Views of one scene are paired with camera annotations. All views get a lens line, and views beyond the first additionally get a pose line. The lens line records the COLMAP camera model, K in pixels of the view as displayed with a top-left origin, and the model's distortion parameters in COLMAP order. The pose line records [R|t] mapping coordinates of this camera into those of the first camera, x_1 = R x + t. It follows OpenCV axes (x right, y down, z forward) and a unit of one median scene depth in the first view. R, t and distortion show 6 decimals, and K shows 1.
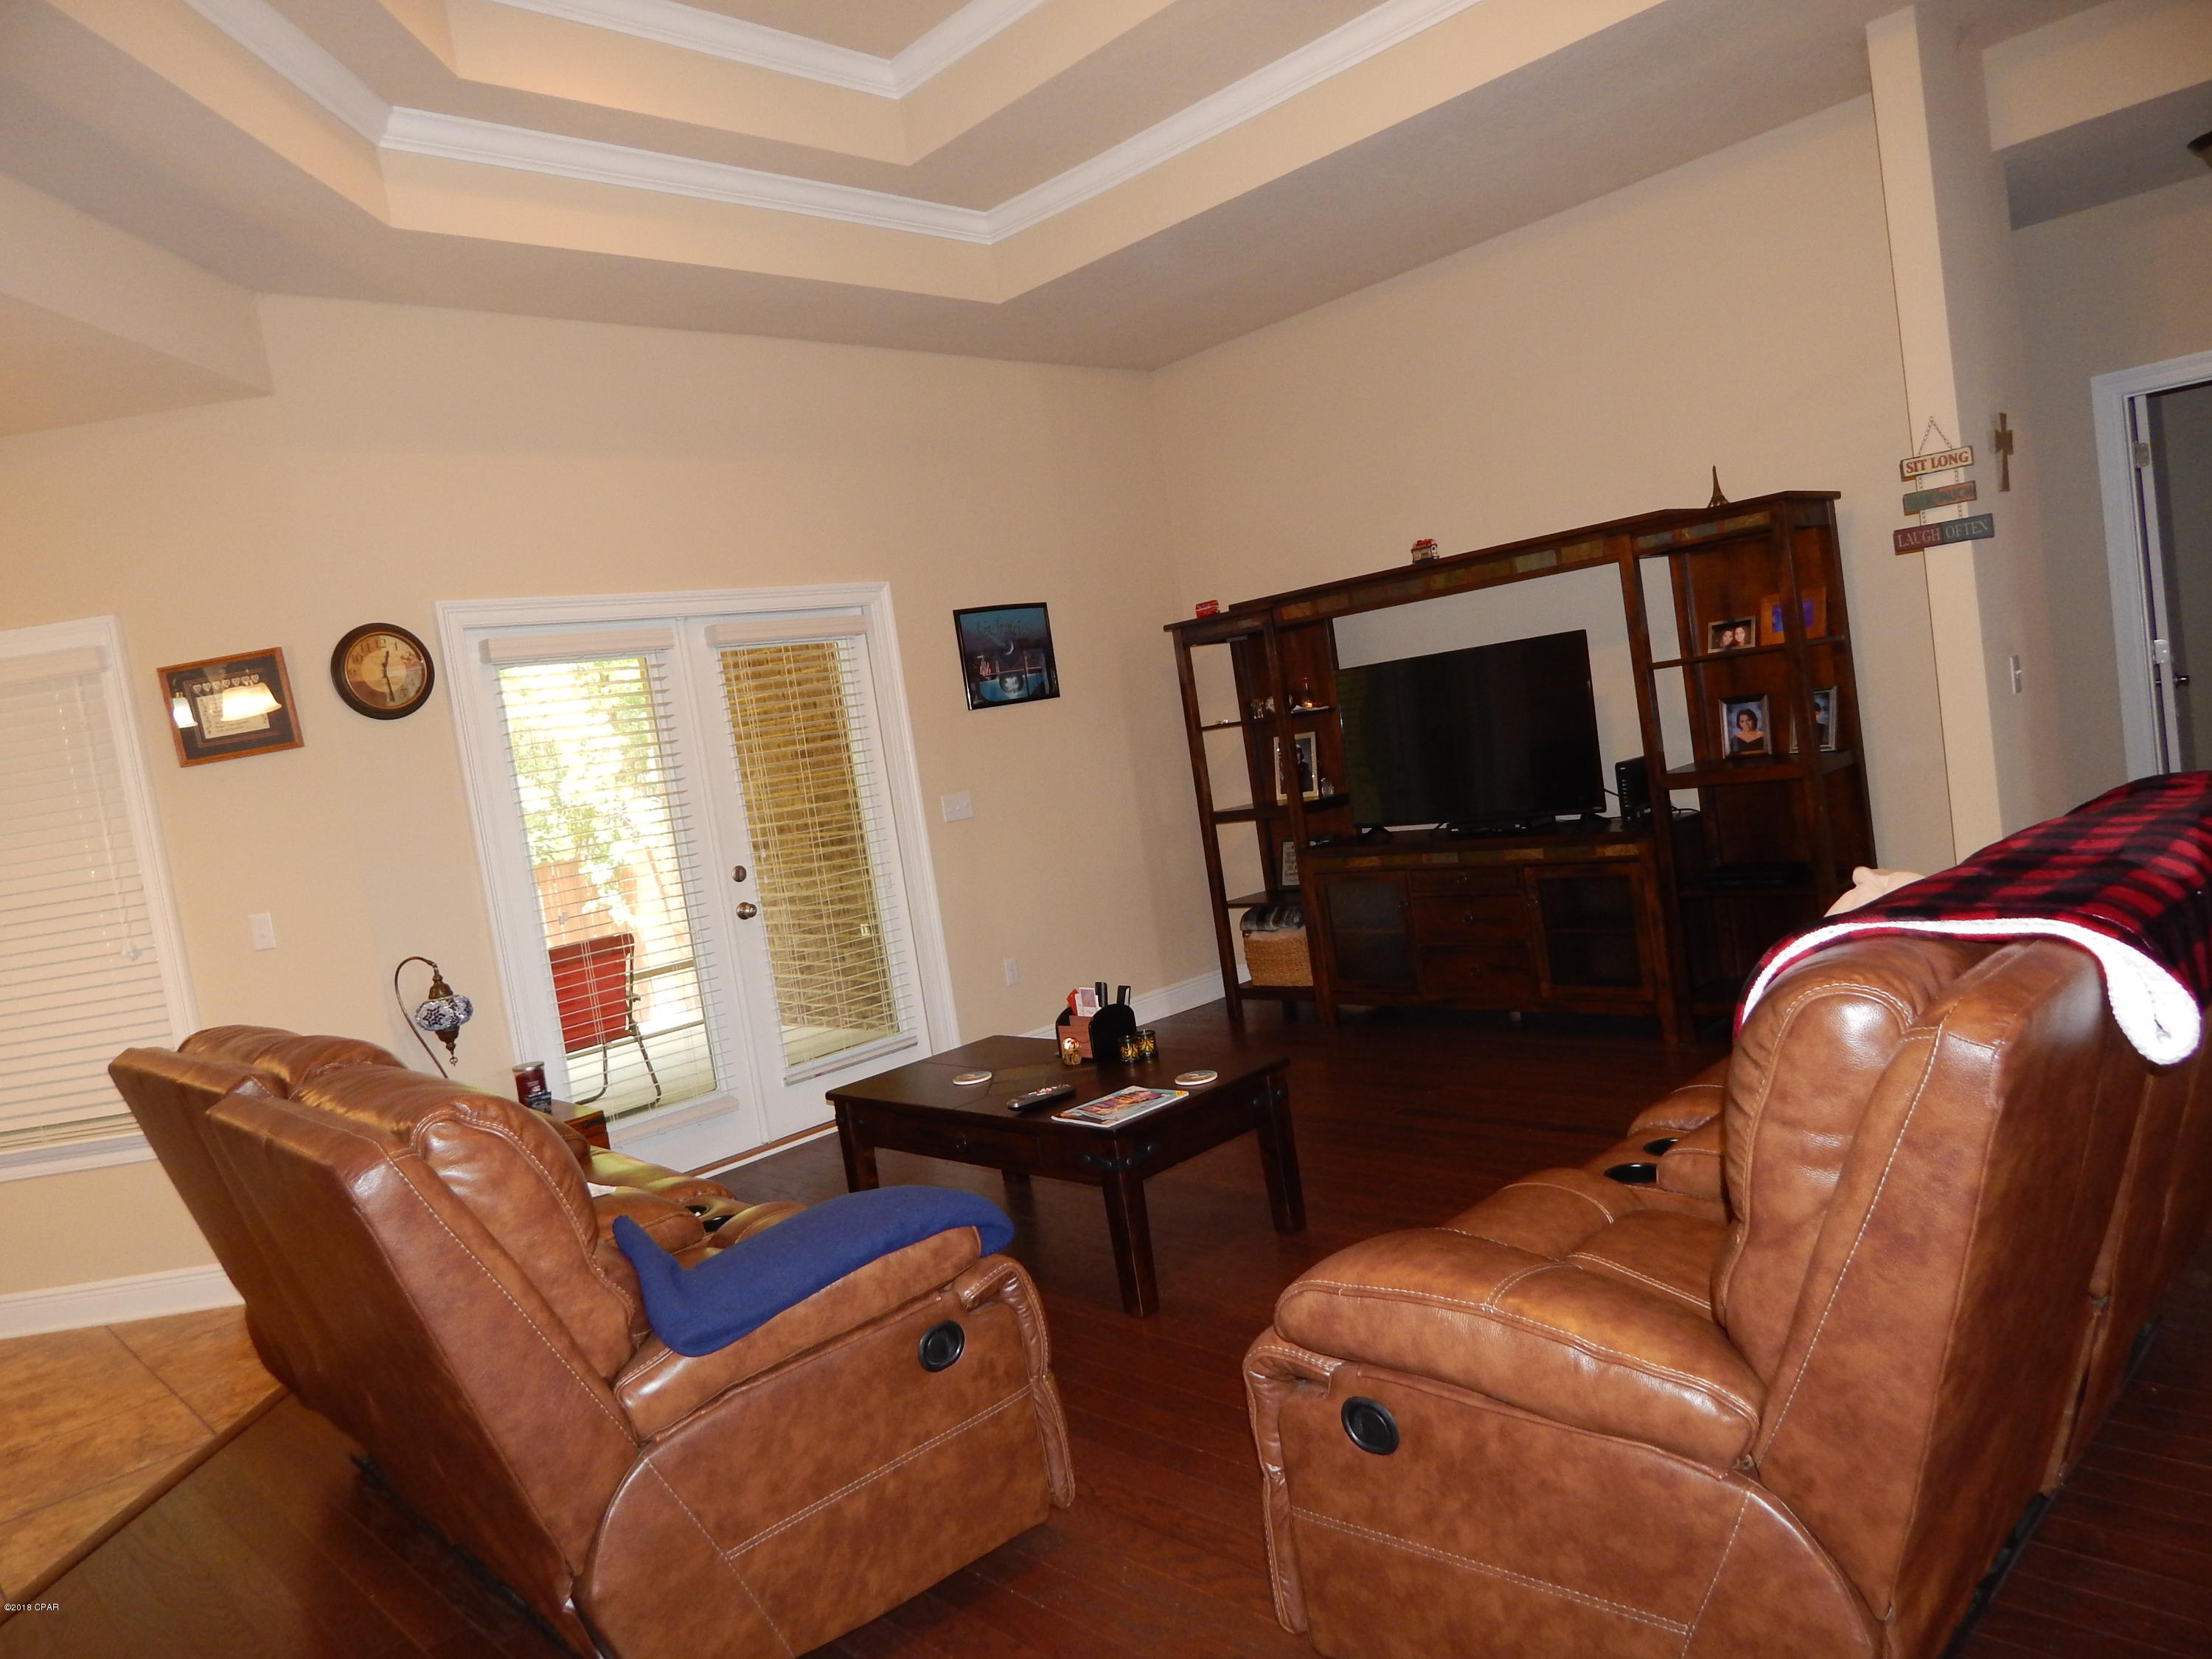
lens RADIAL K [[1460.5, 0, 1106.0], [0, 1460.5, 829.5], [0, 0, 1]] dist [0.006229, -0.004786]
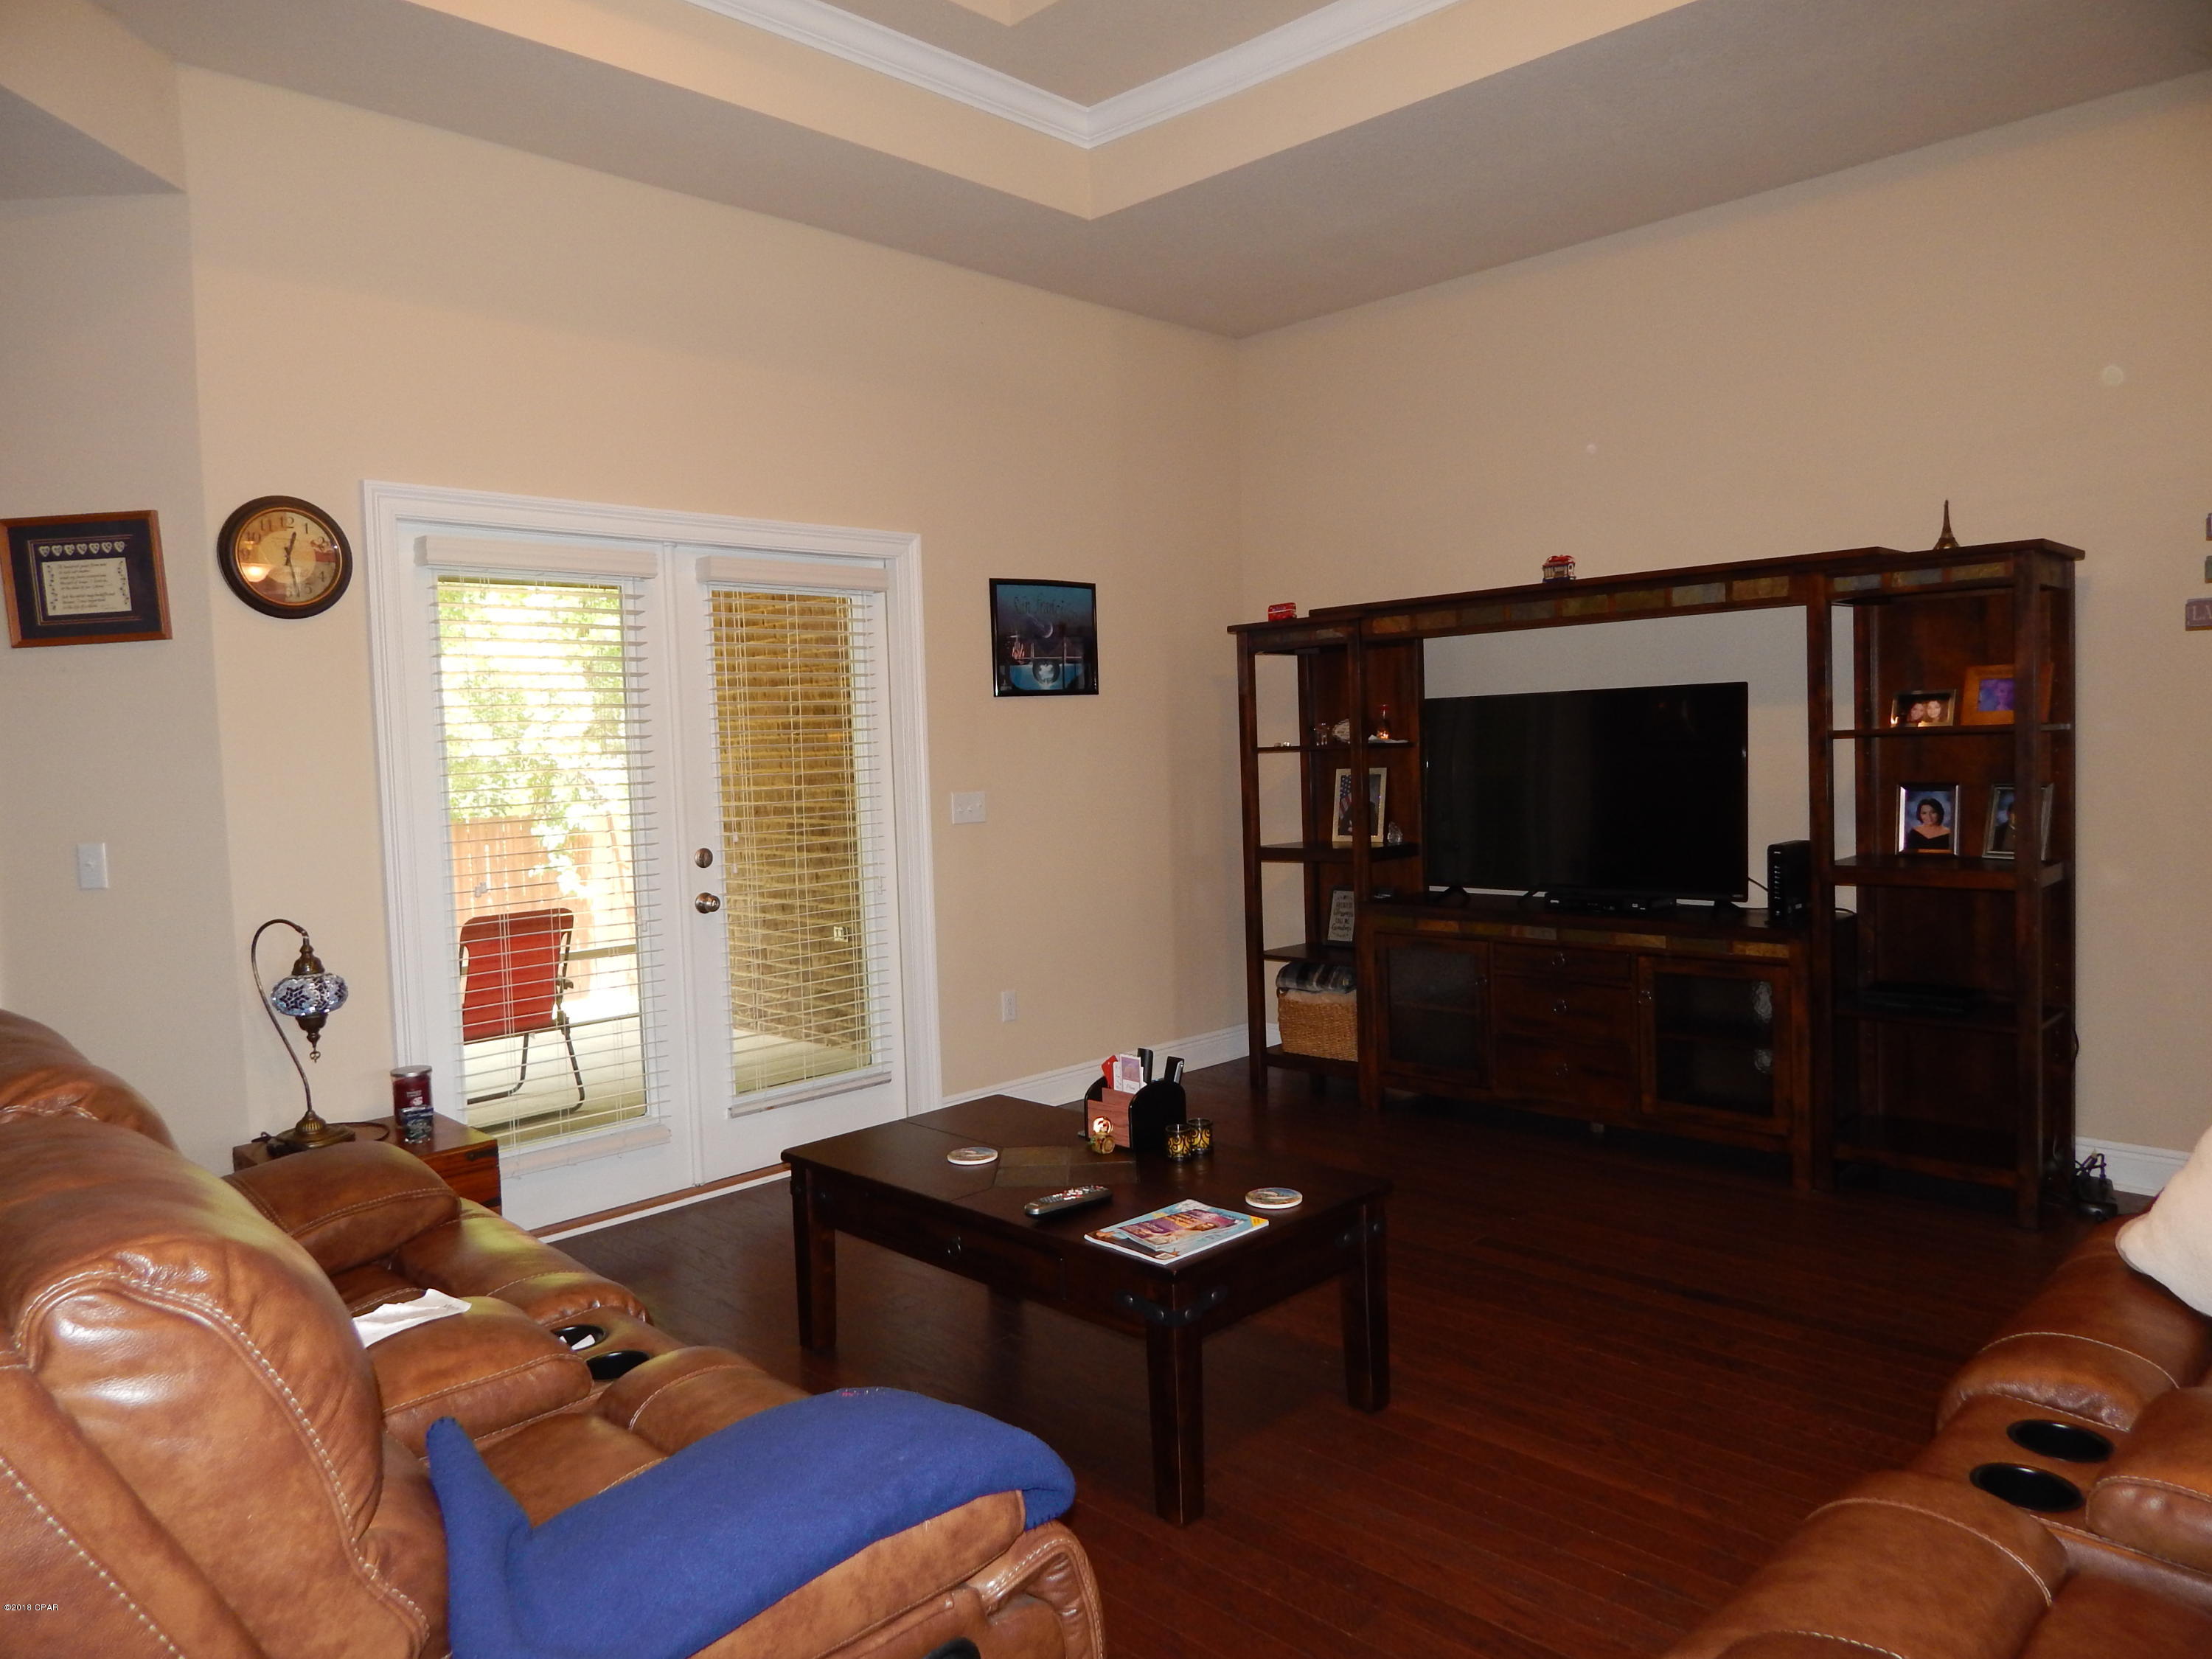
lens RADIAL K [[1460.5, 0, 1106.0], [0, 1460.5, 829.5], [0, 0, 1]] dist [0.006229, -0.004786]
pose [[0.993438, 0.112678, 0.019591, -0.044097], [-0.112425, 0.993568, -0.013552, -0.000335], [-0.020992, 0.011260, 0.999716, 0.172627]]
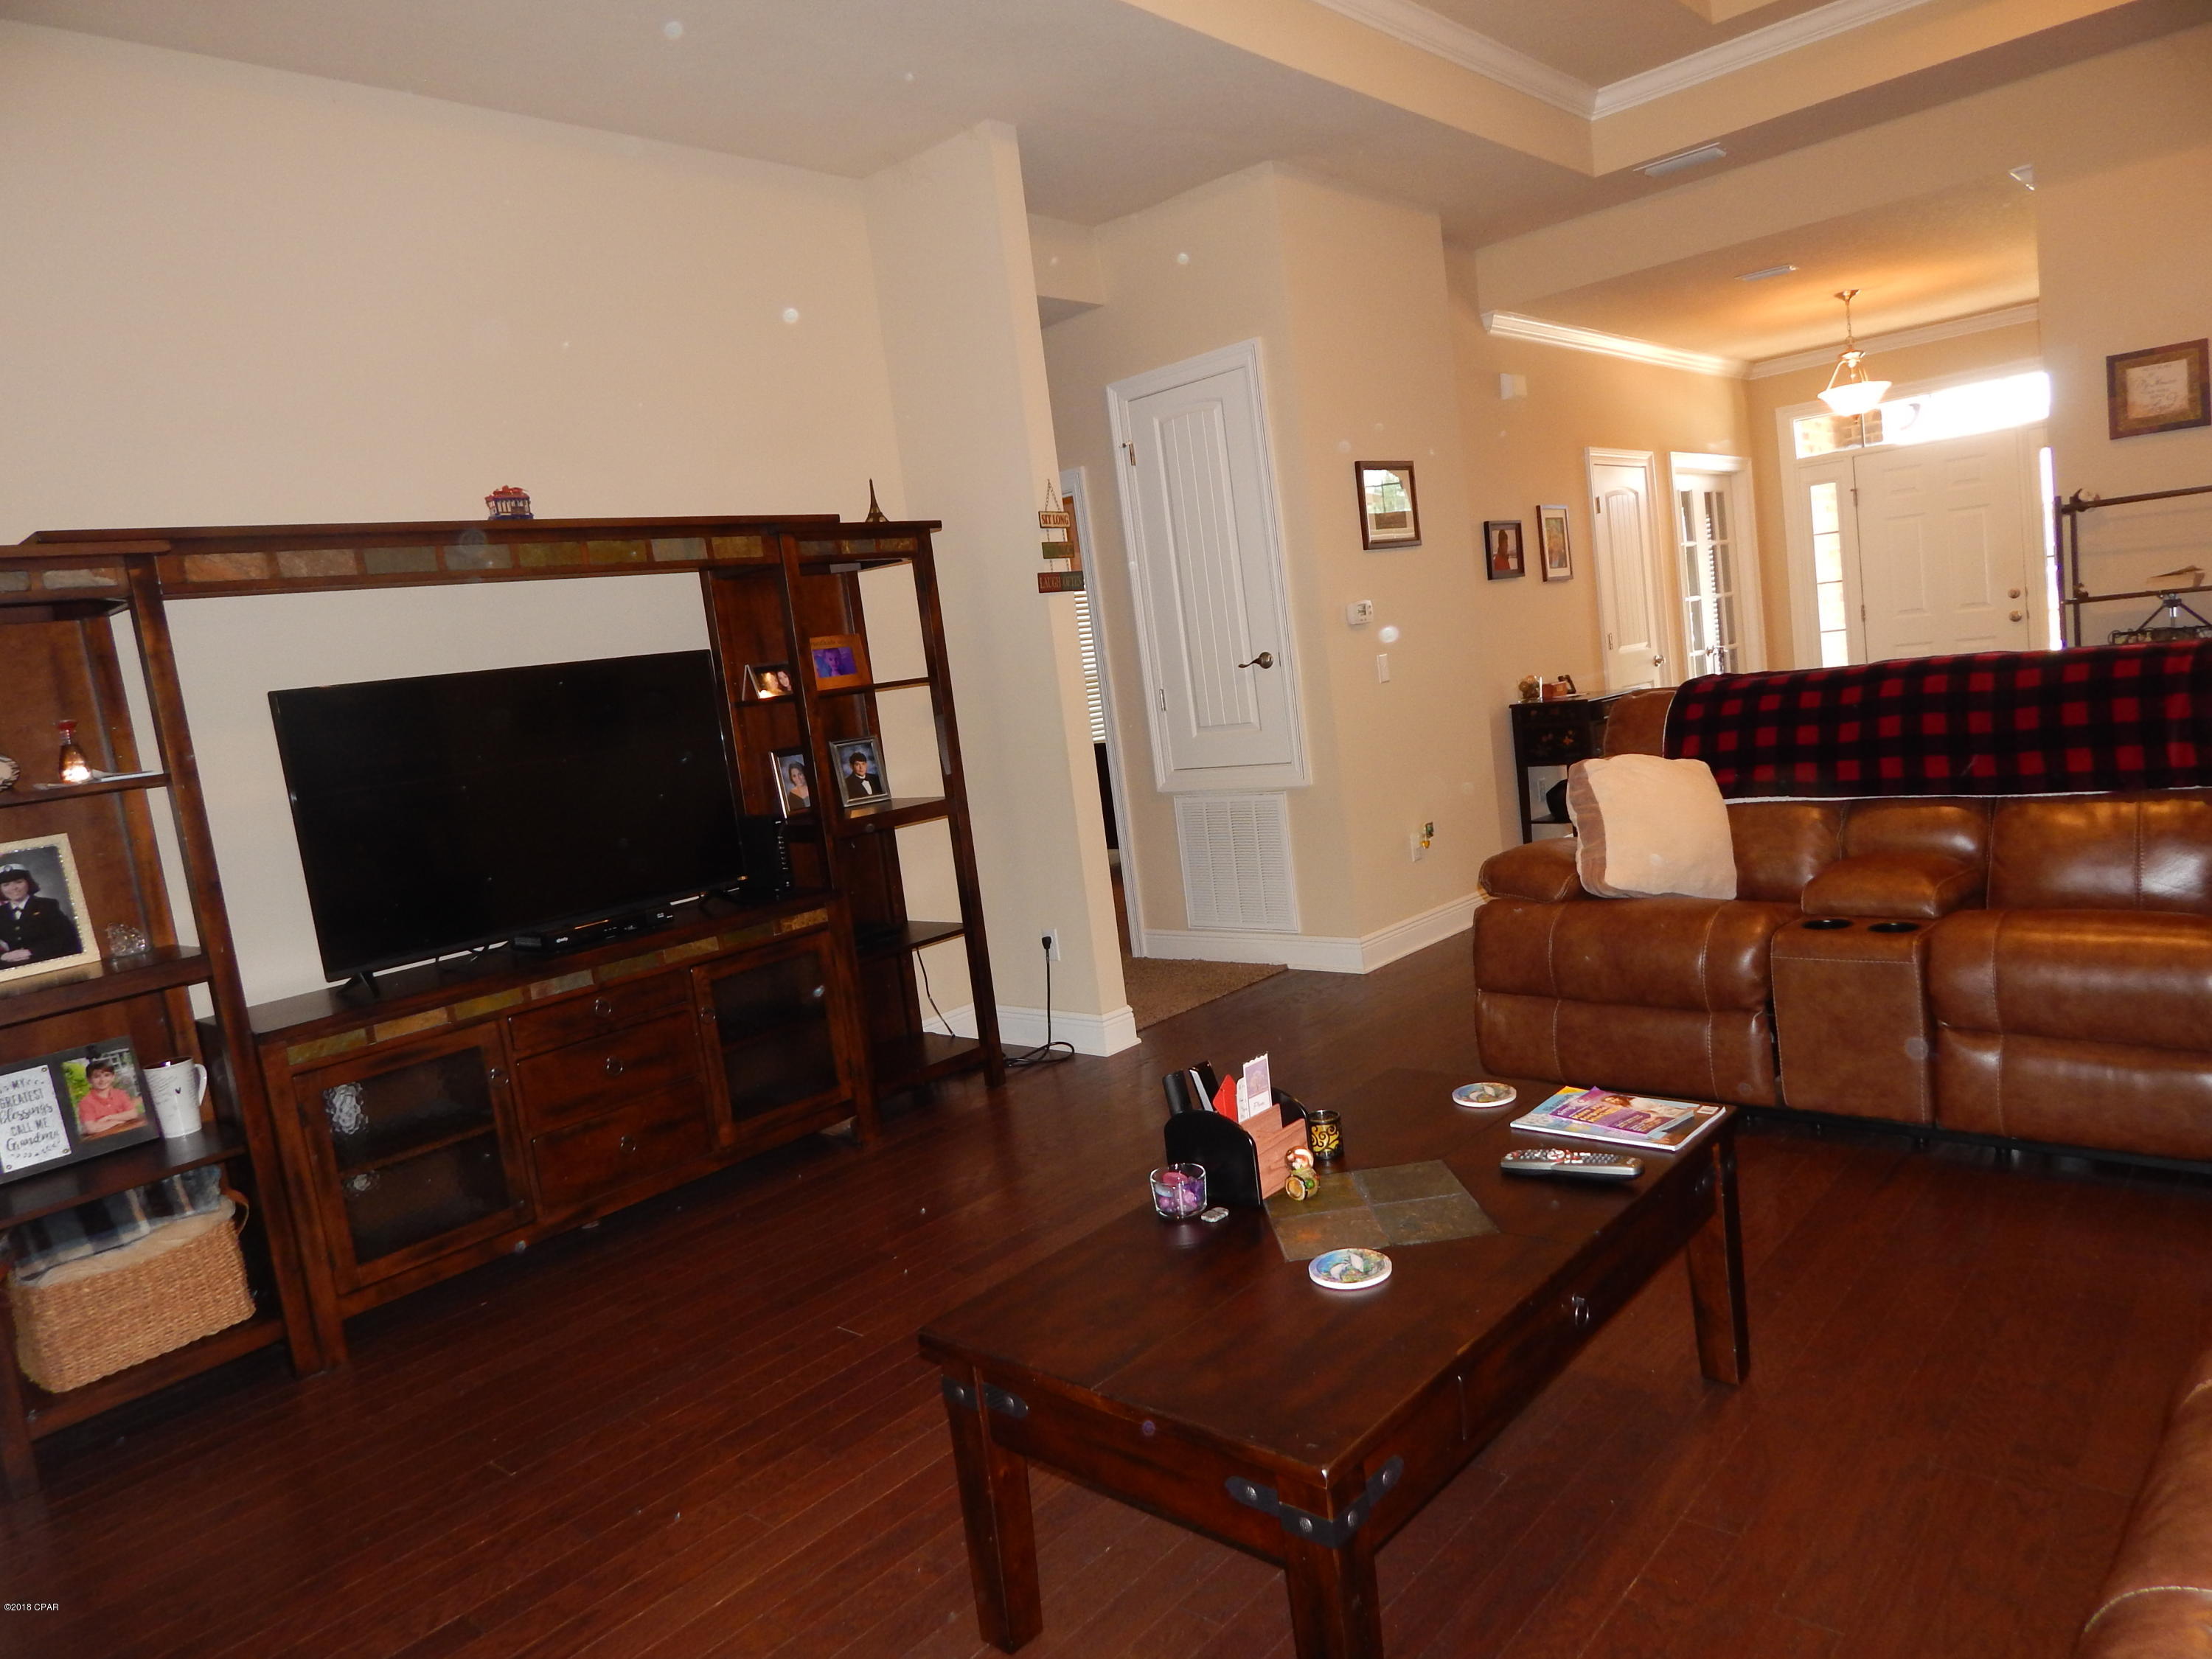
lens RADIAL K [[1448.9, 0, 1108.1], [0, 1448.9, 820.5], [0, 0, 1]] dist [0.001742, -0.001089]
pose [[-0.035378, 0.043204, 0.998440, -0.444855], [0.205799, 0.977967, -0.035026, 0.022550], [-0.977955, 0.204239, -0.043490, 0.847184]]
